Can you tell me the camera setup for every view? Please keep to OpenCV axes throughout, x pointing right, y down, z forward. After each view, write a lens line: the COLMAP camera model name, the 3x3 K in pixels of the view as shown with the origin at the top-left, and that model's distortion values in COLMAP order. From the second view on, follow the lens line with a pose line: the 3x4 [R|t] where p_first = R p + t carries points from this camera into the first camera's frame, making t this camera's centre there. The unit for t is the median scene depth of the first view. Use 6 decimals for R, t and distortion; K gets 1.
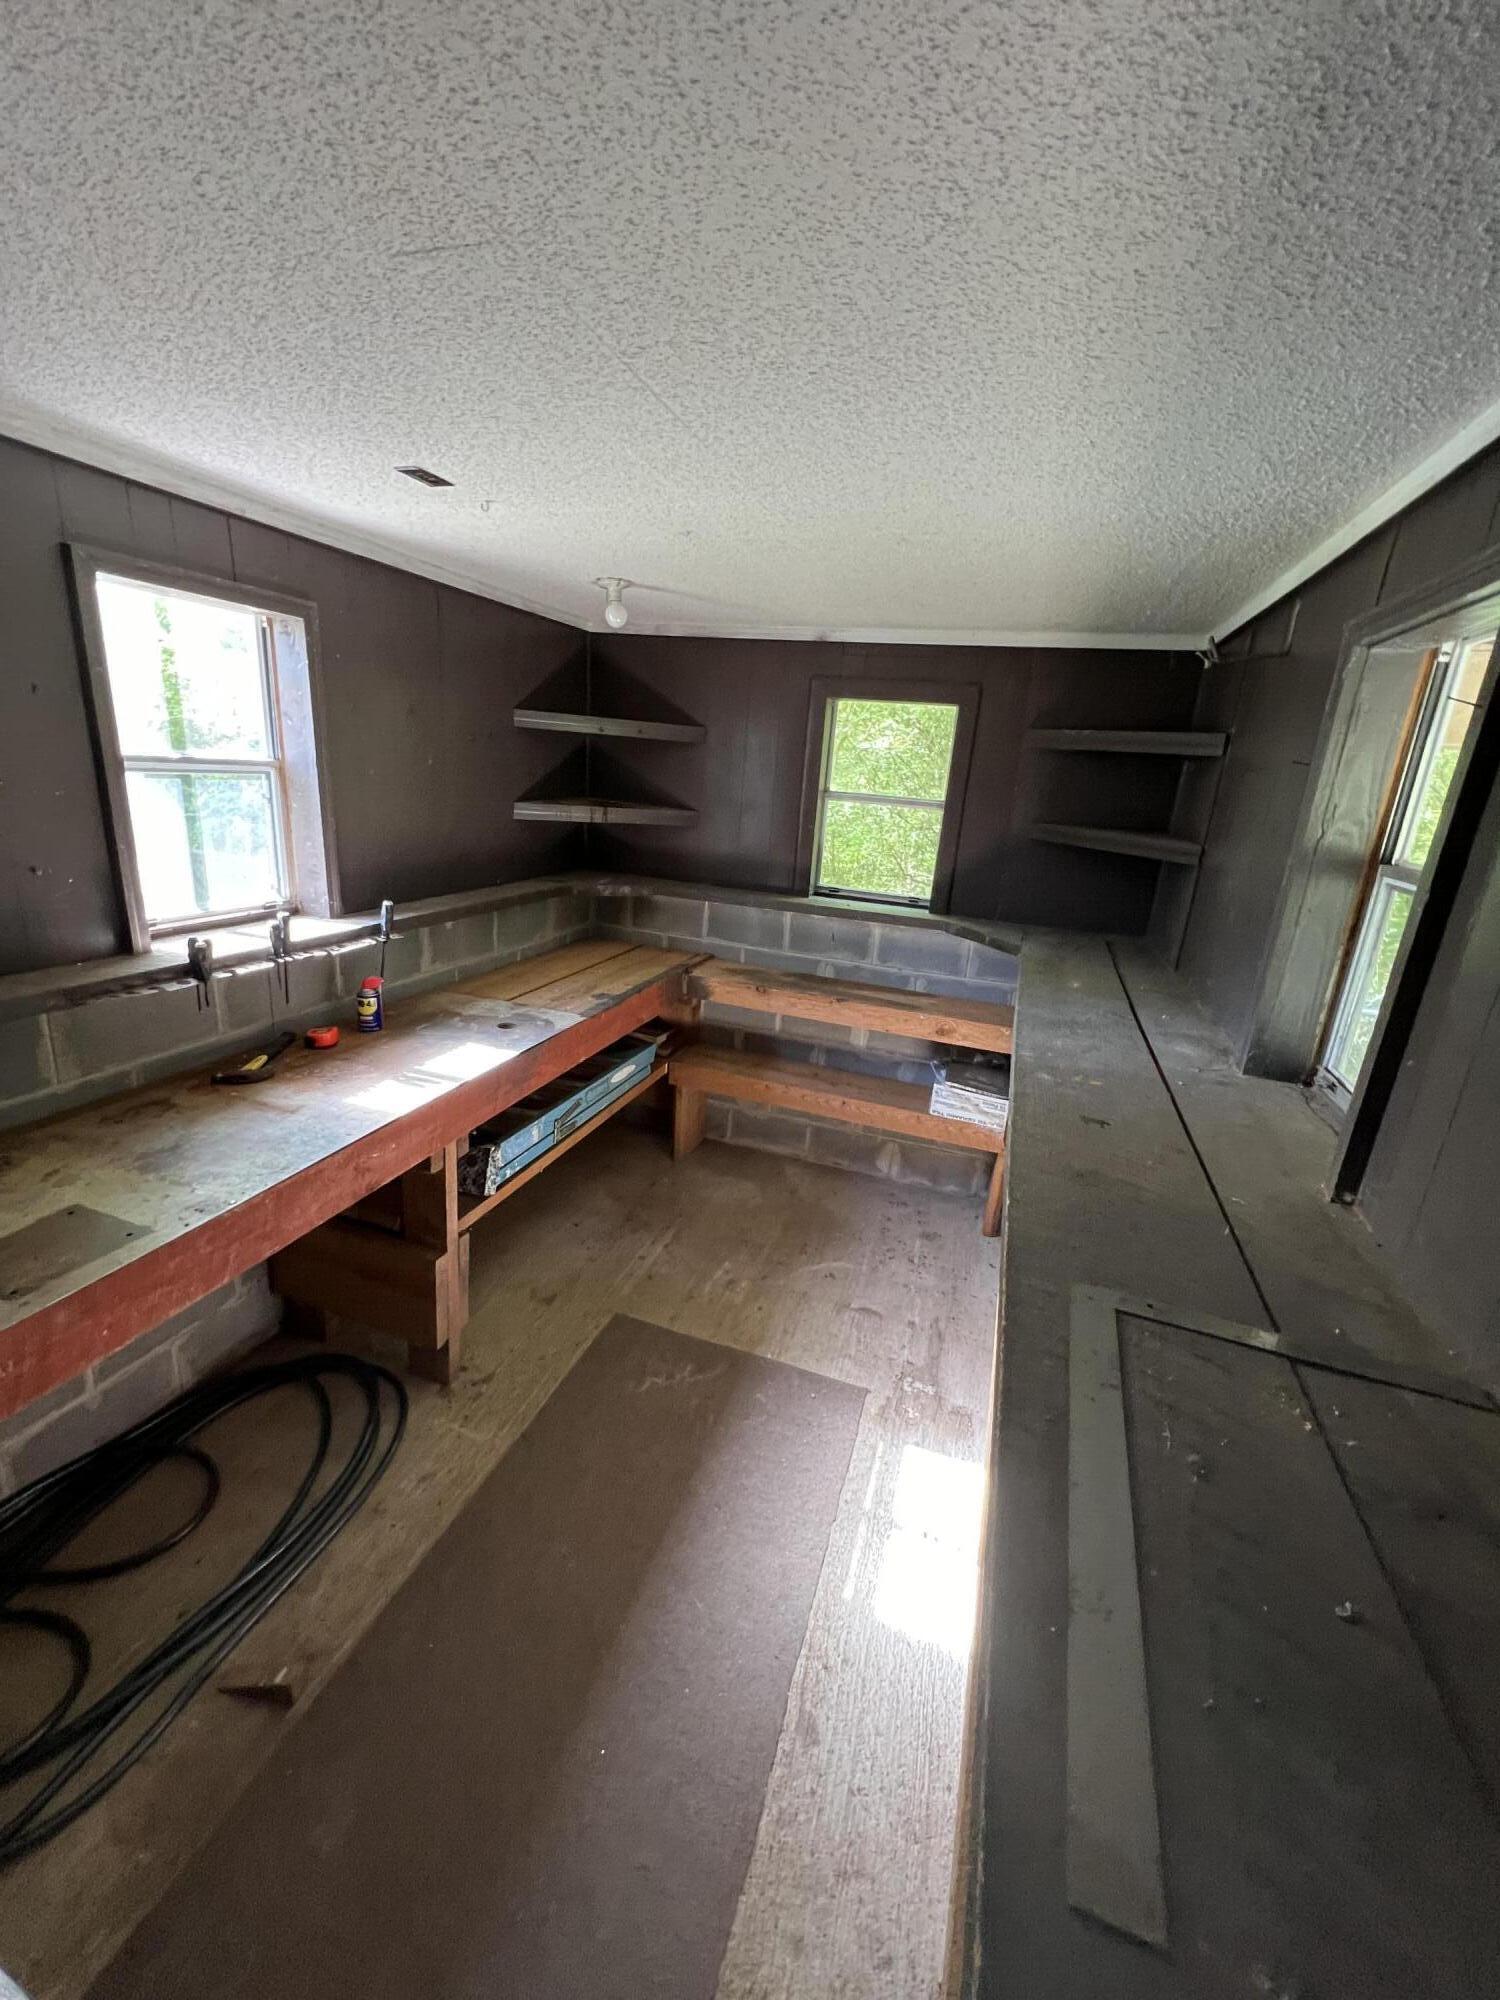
lens RADIAL K [[807.2, 0, 748.5], [0, 807.2, 999.9], [0, 0, 1]] dist [0.009459, 0.000510]
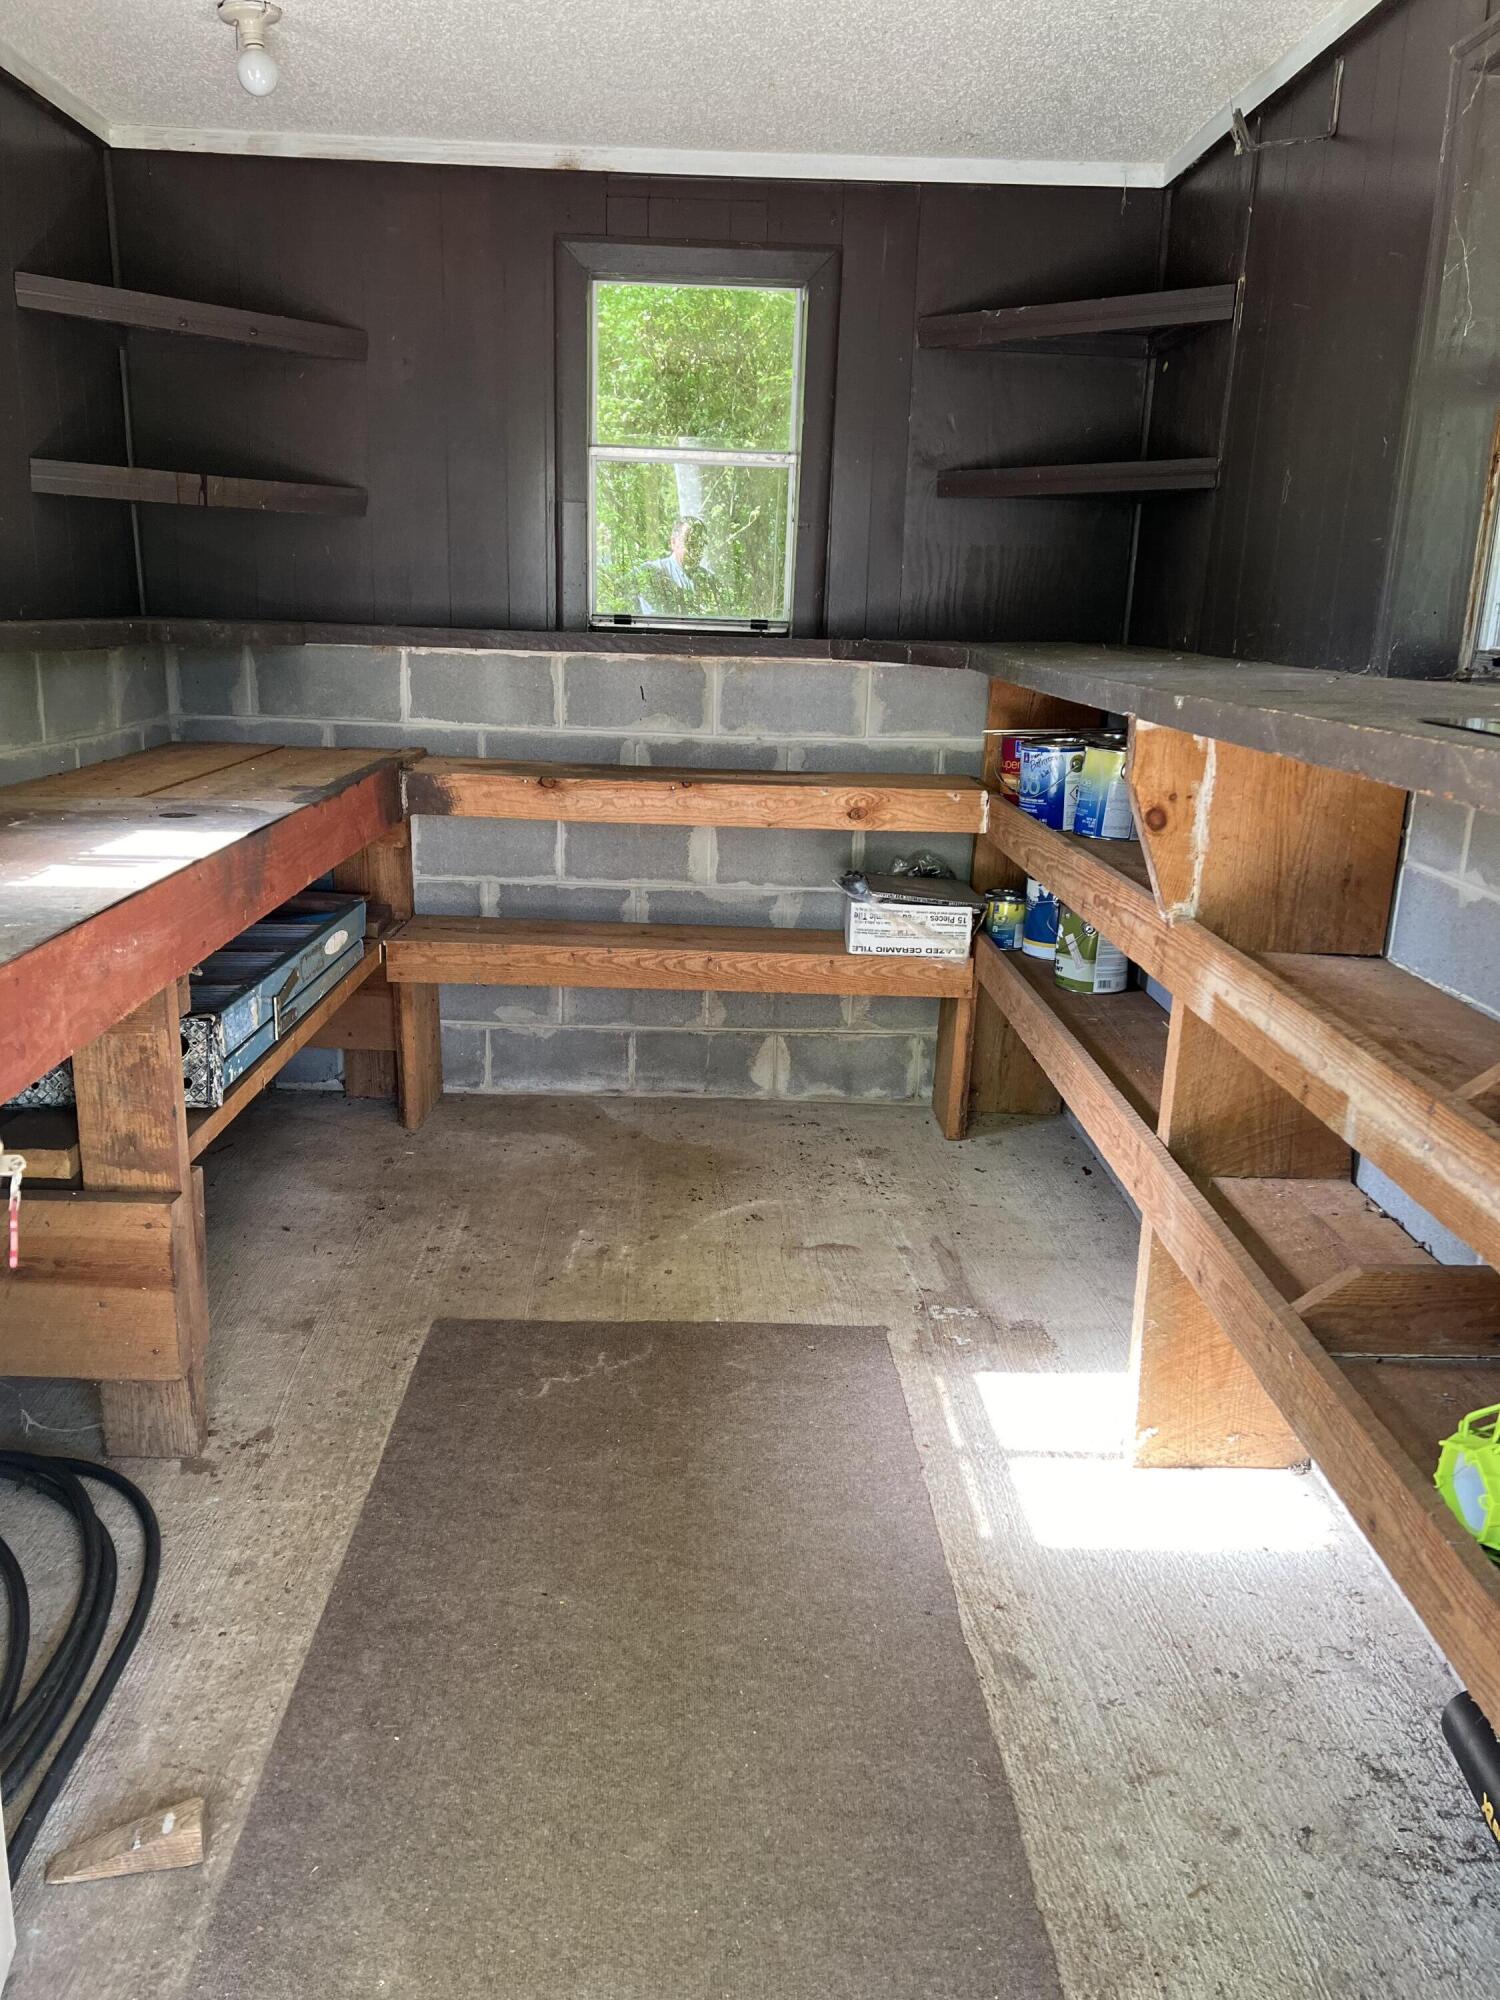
lens RADIAL K [[1495.2, 0, 747.1], [0, 1495.2, 999.6], [0, 0, 1]] dist [0.041199, -0.016540]
pose [[0.938457, -0.132102, 0.319135, -0.239201], [0.134539, 0.990802, 0.014503, 0.163777], [-0.318116, 0.029326, 0.947598, -0.060346]]
